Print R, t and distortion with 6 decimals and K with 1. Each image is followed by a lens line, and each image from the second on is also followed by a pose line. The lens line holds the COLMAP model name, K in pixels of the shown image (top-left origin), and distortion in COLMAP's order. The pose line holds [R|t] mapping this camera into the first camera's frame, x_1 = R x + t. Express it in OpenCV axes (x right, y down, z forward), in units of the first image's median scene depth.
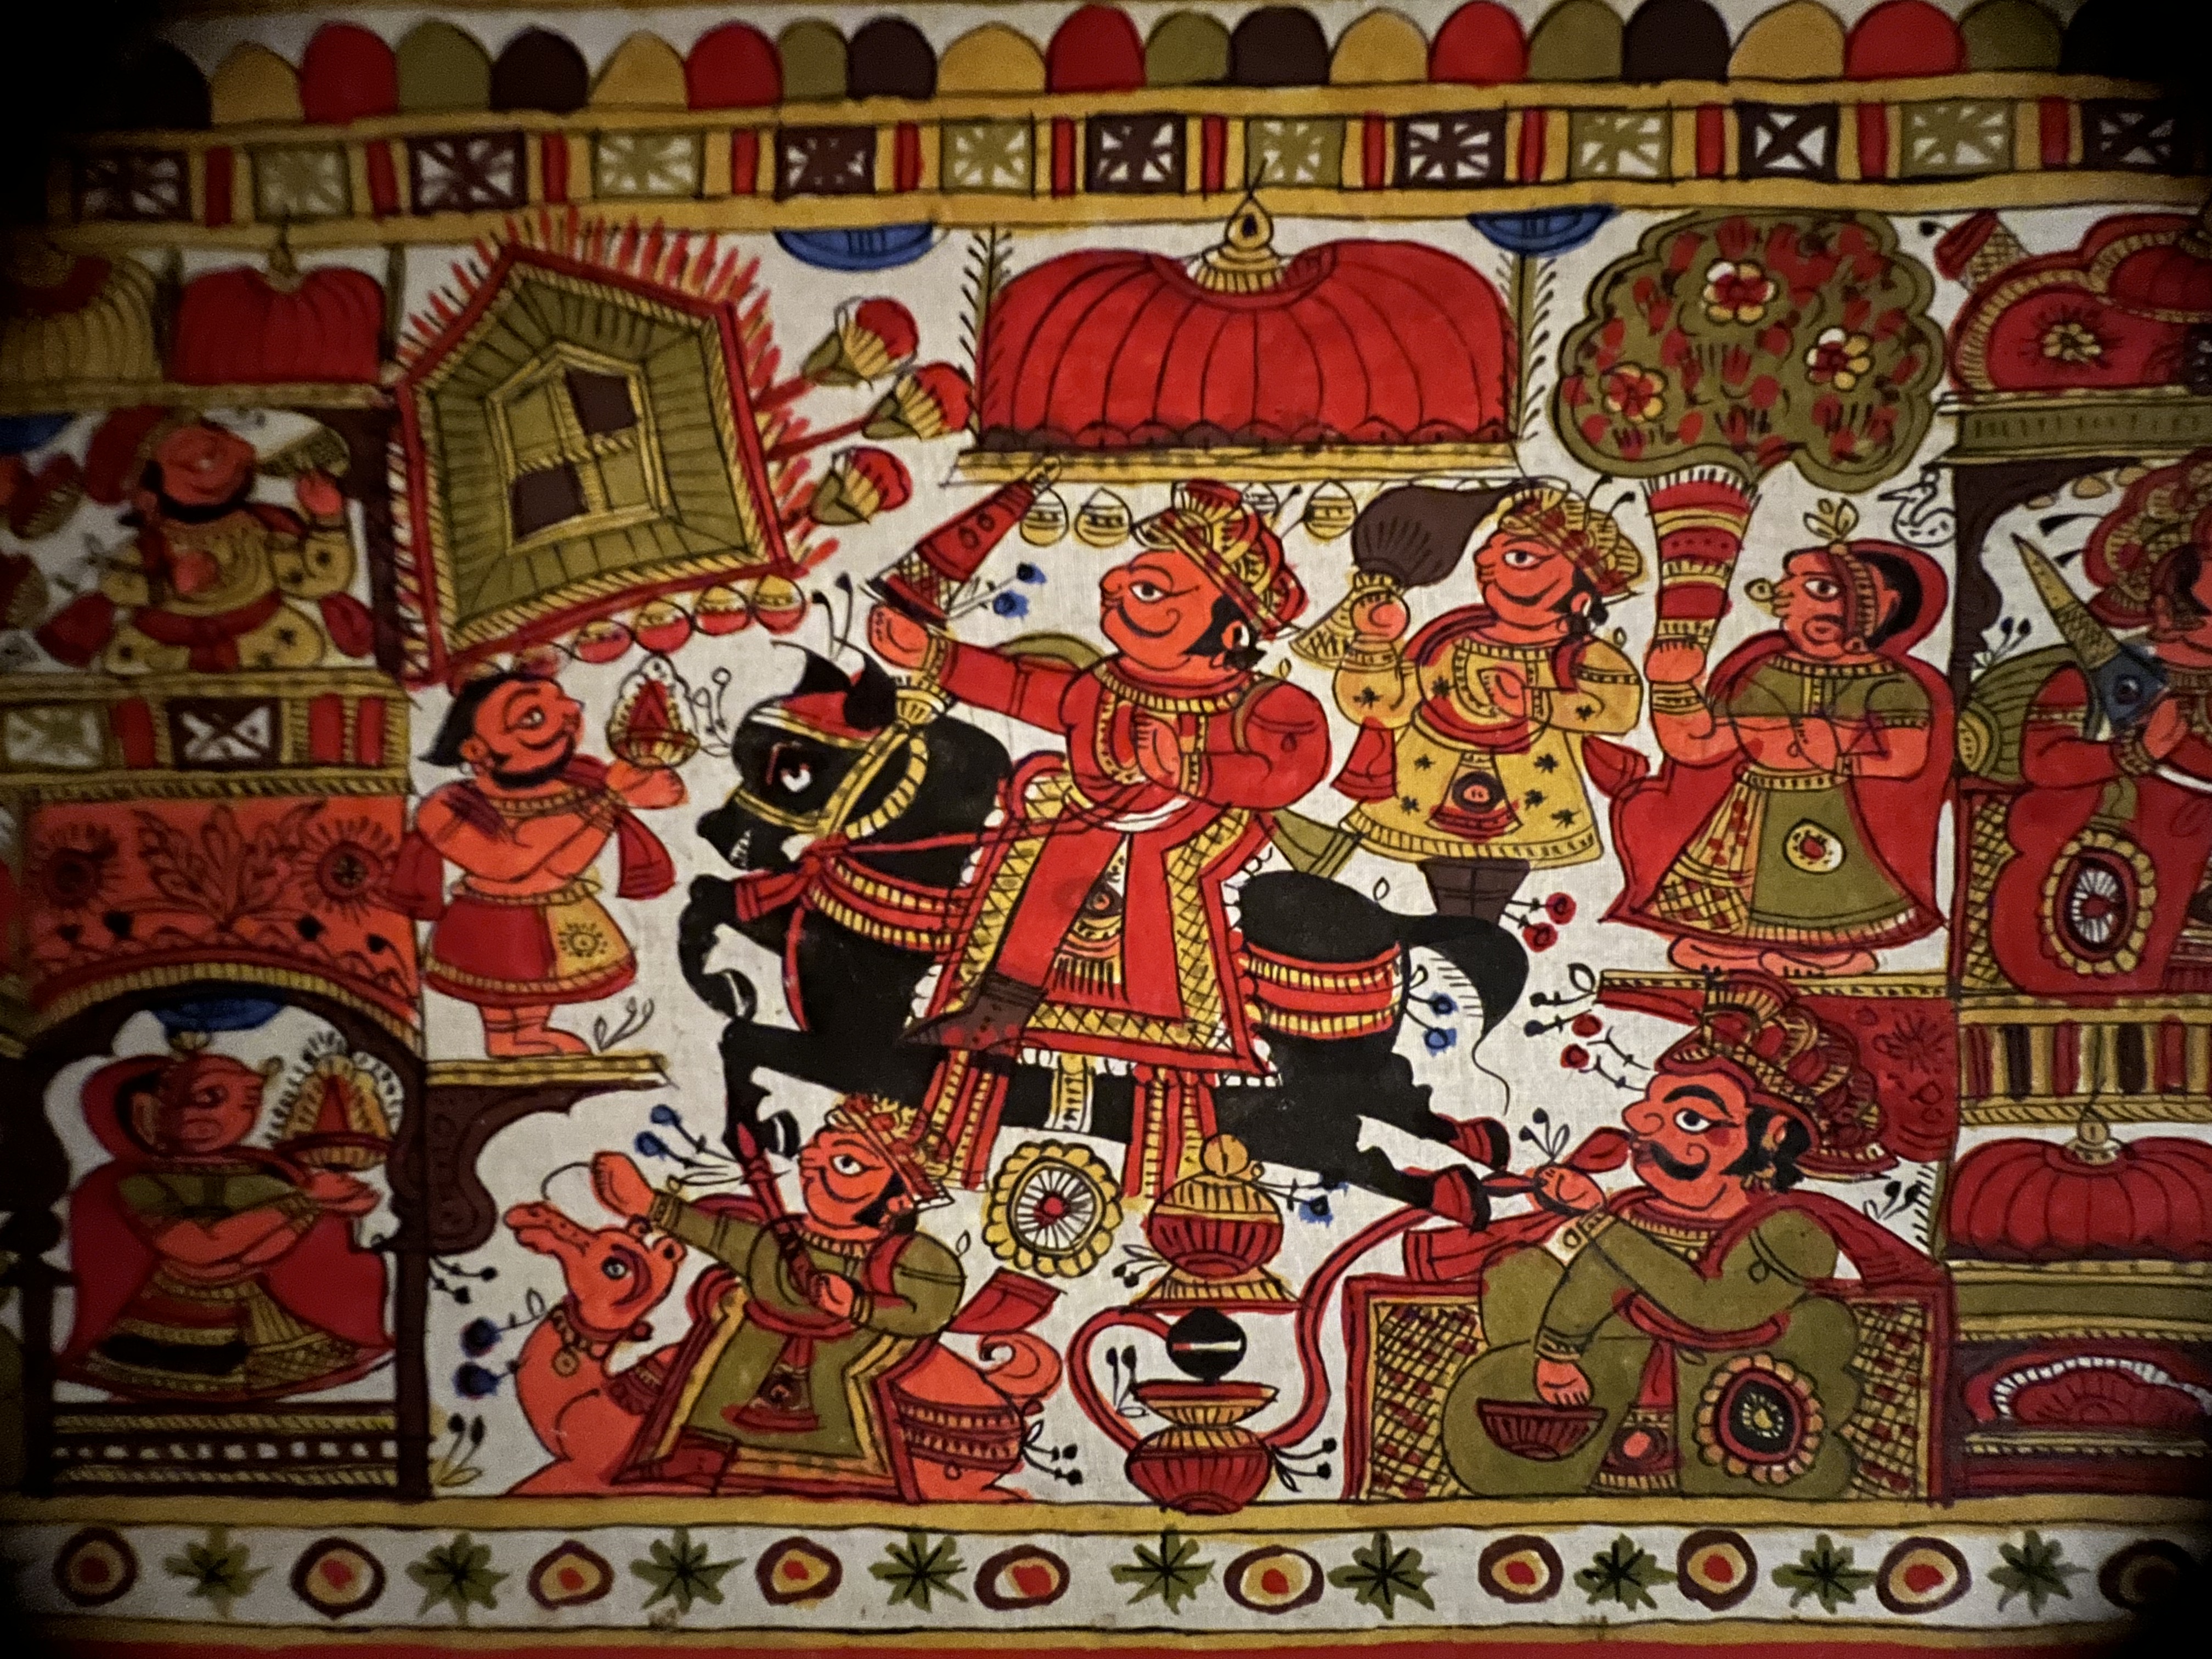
lens RADIAL K [[890.4, 0, 1106.0], [0, 890.4, 829.5], [0, 0, 1]] dist [-0.001036, -0.000265]
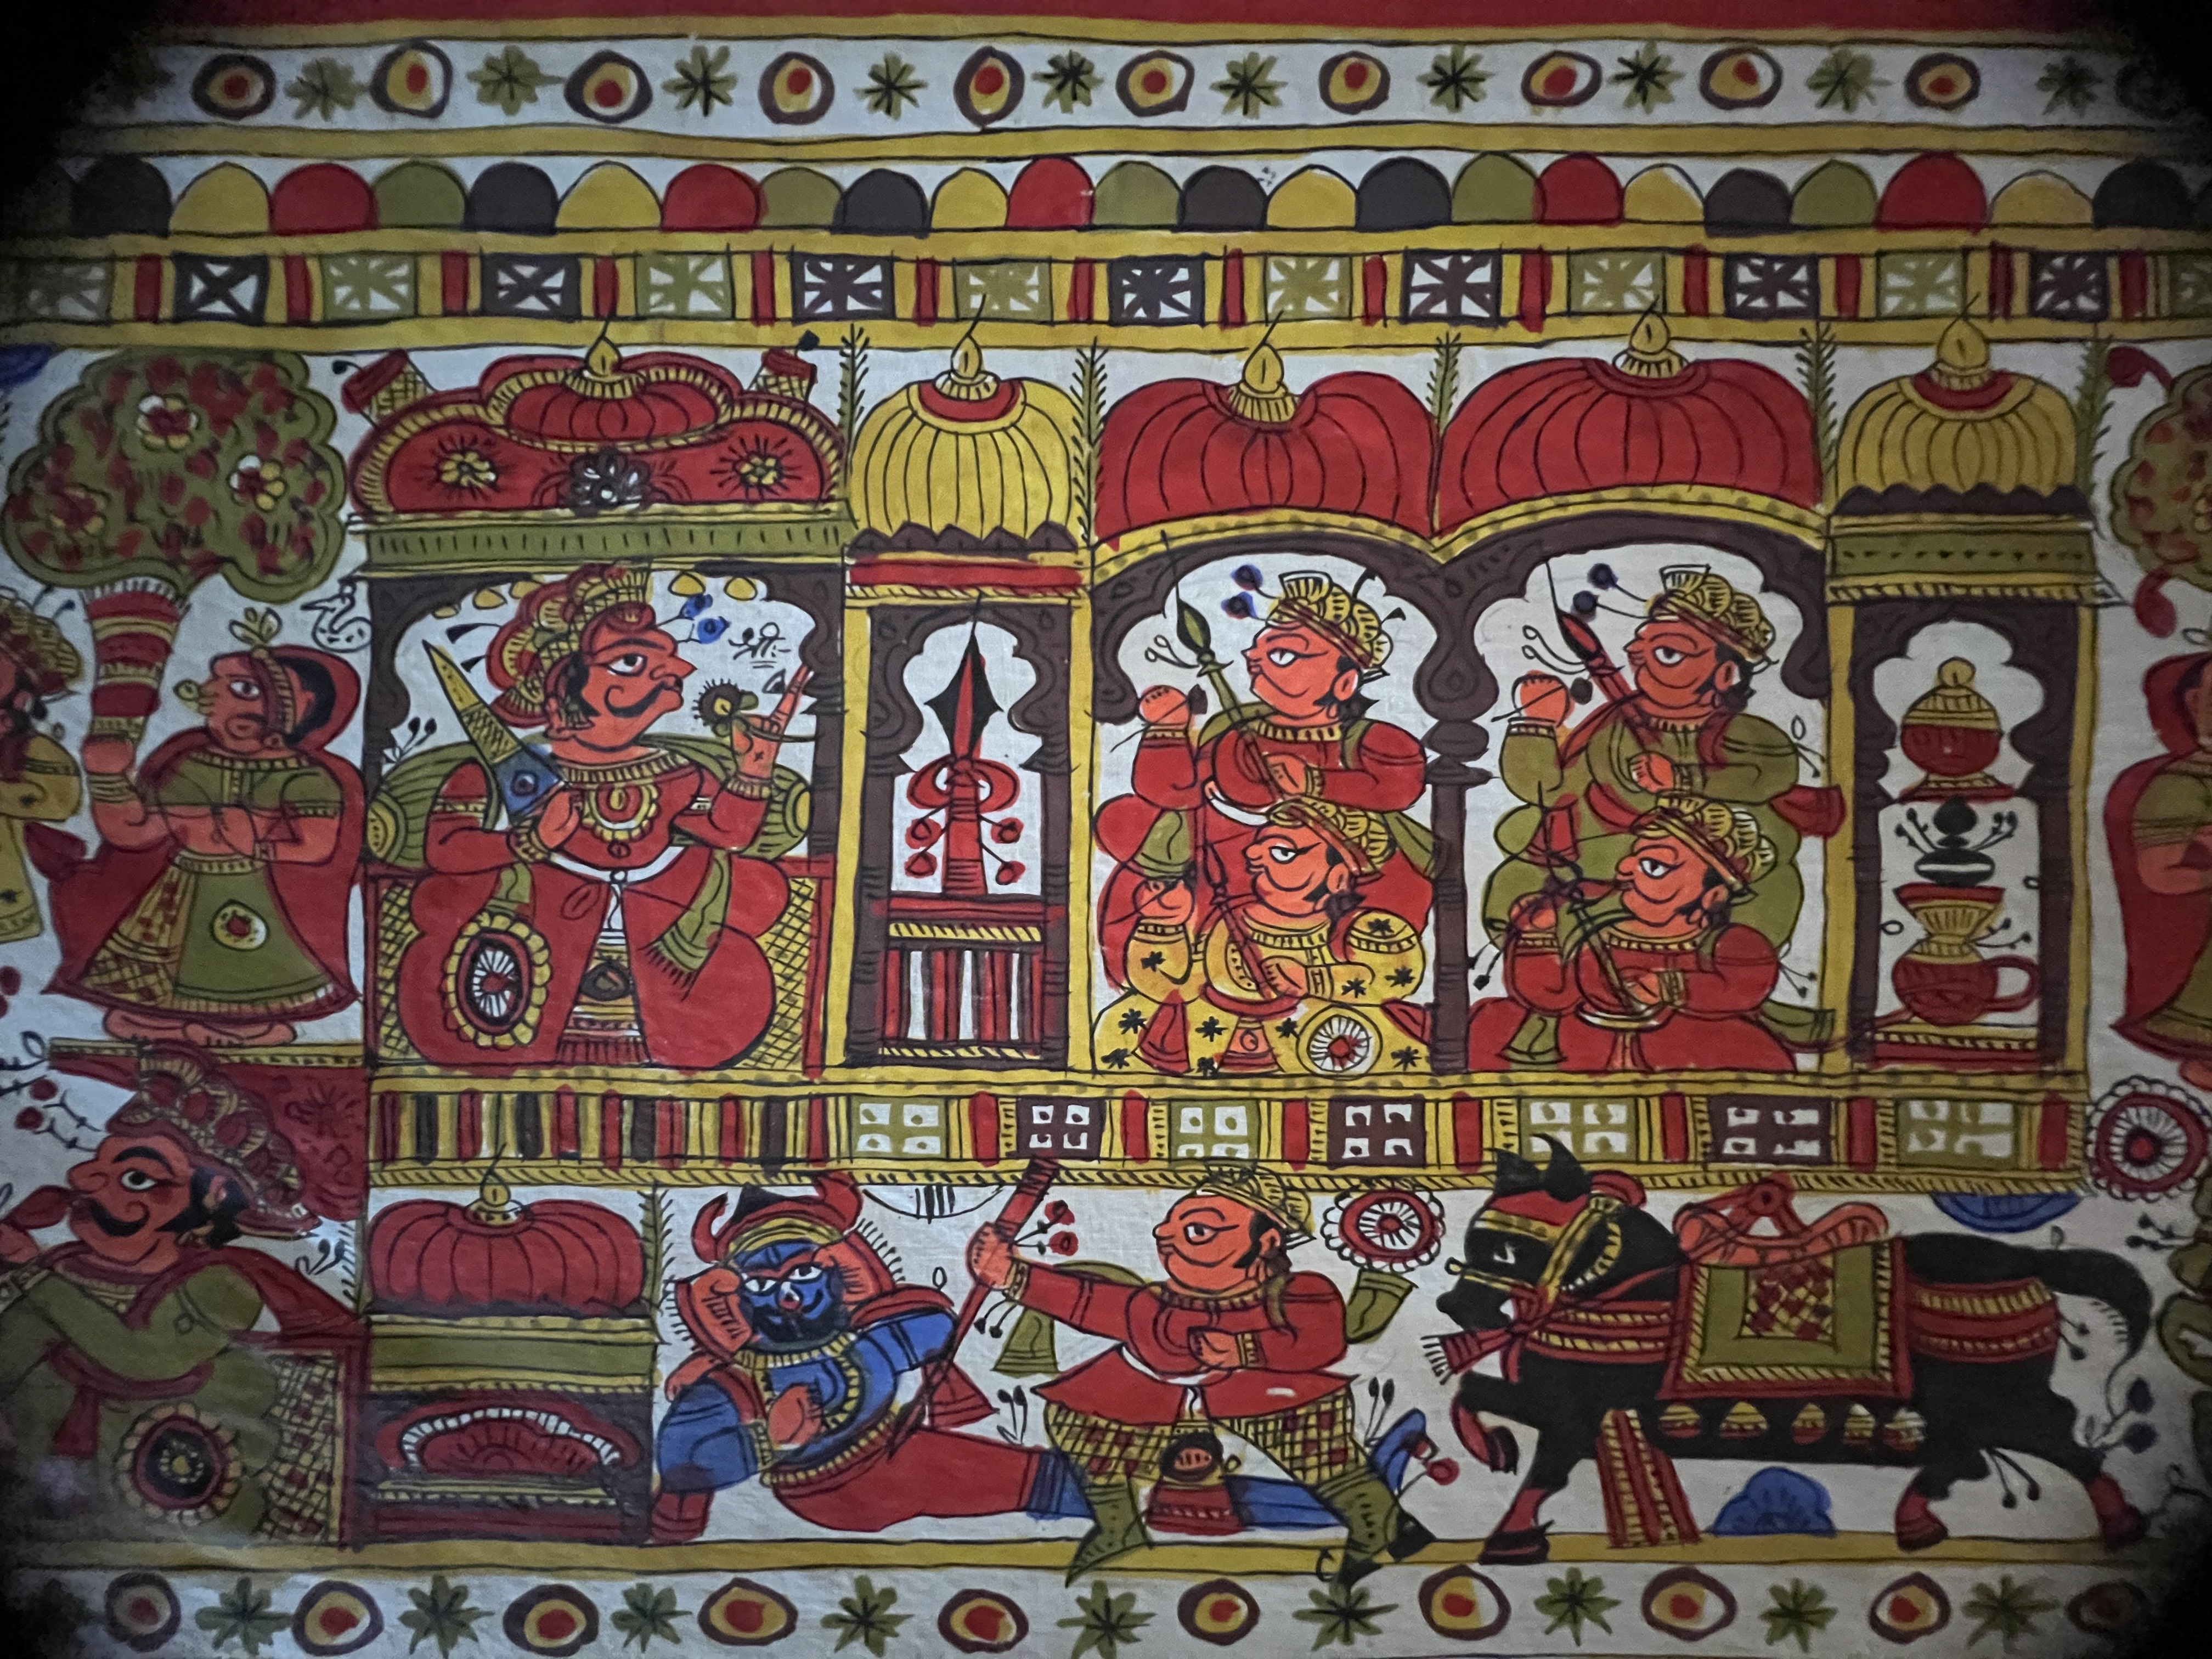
lens RADIAL K [[785.8, 0, 1105.9], [0, 785.8, 848.7], [0, 0, 1]] dist [-0.000376, 0.000224]
pose [[0.999966, 0.008197, 0.000884, 1.858239], [-0.008167, 0.999518, -0.029956, -0.054656], [-0.001129, 0.029948, 0.999551, 0.038852]]
